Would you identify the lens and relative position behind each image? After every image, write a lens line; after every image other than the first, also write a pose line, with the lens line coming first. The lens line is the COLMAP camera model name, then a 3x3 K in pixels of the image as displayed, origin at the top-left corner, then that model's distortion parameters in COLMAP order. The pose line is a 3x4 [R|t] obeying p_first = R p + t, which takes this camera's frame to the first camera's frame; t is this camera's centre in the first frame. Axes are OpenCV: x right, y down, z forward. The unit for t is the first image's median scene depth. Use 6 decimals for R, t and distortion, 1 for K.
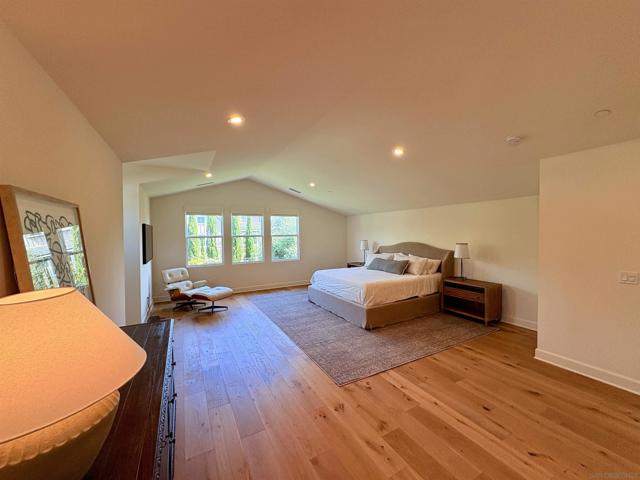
lens RADIAL K [[254.1, 0, 320.5], [0, 254.1, 239.2], [0, 0, 1]] dist [-0.001583, 0.000209]
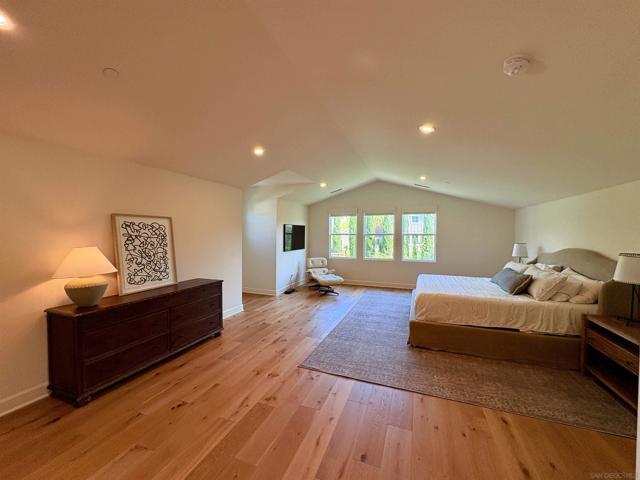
lens RADIAL K [[254.1, 0, 318.4], [0, 254.1, 238.7], [0, 0, 1]] dist [-0.001583, 0.000209]
pose [[0.643671, 0.029349, -0.764739, 0.882979], [-0.027809, 0.999501, 0.014952, -0.007275], [0.764796, 0.011642, 0.644167, 0.300145]]
